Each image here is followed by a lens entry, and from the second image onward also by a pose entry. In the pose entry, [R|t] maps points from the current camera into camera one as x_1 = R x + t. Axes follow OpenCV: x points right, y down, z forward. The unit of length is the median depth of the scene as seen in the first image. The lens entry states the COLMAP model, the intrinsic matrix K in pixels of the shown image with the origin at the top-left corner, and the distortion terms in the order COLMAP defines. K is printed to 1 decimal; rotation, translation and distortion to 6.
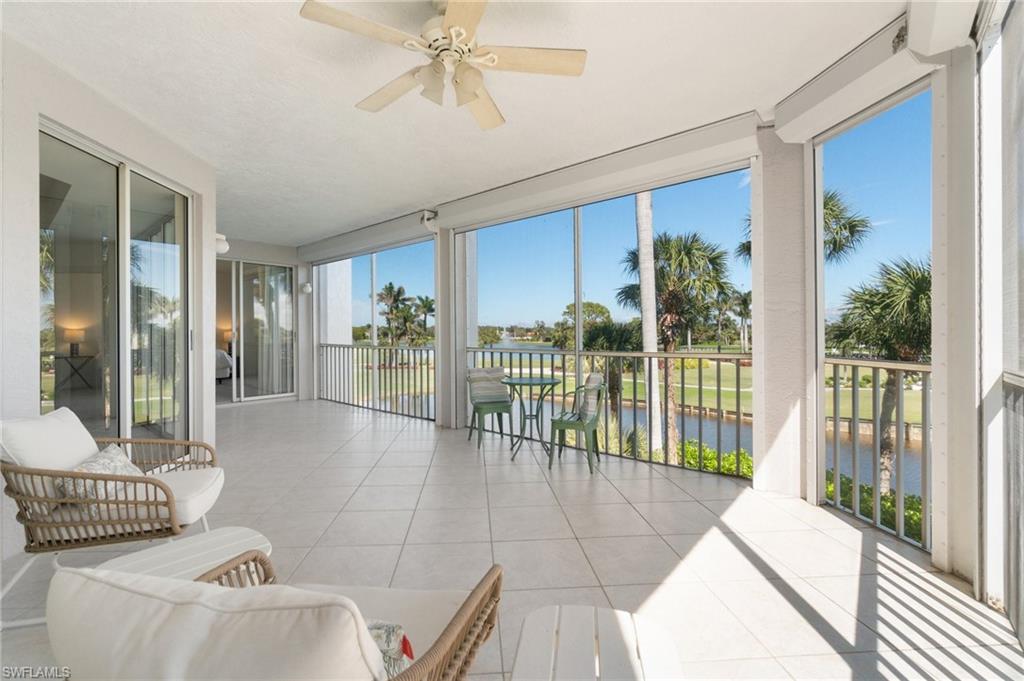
lens RADIAL K [[442.7, 0, 508.8], [0, 442.7, 332.0], [0, 0, 1]] dist [-0.004396, 0.001387]
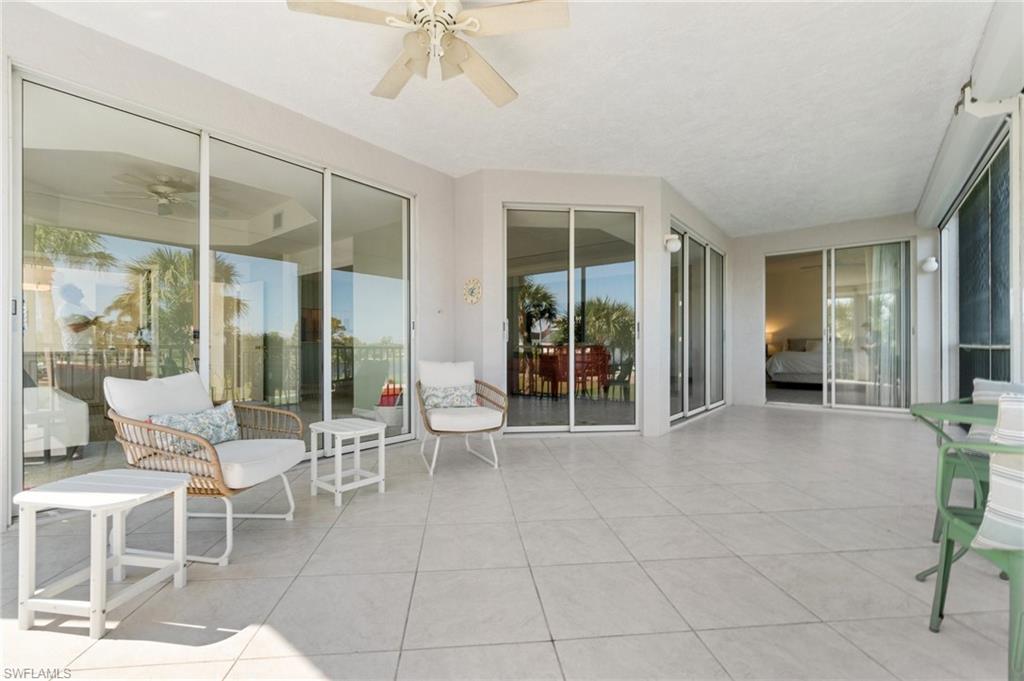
lens RADIAL K [[442.7, 0, 507.1], [0, 442.7, 346.7], [0, 0, 1]] dist [-0.004396, 0.001387]
pose [[0.029075, 0.004046, -0.999569, 0.232013], [0.002245, 0.999989, 0.004113, 0.027776], [0.999575, -0.002364, 0.029066, 0.295411]]
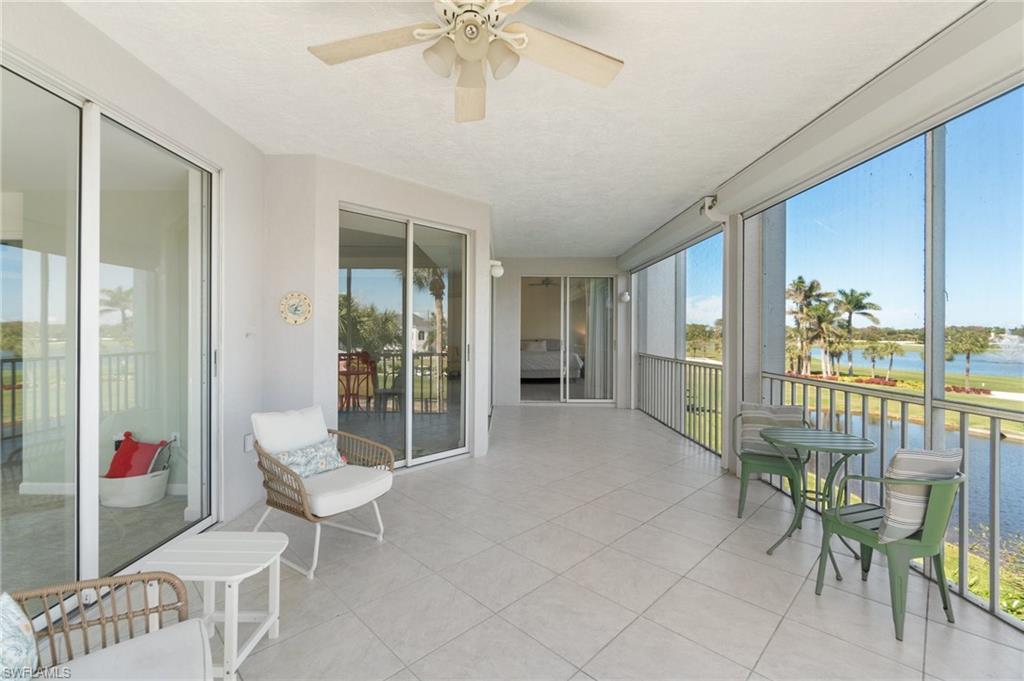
lens RADIAL K [[442.7, 0, 505.7], [0, 442.7, 333.2], [0, 0, 1]] dist [-0.004396, 0.001387]
pose [[0.647871, 0.010248, -0.761681, 0.131122], [-0.008586, 0.999944, 0.006151, -0.020916], [0.761702, 0.002555, 0.647923, 0.142478]]
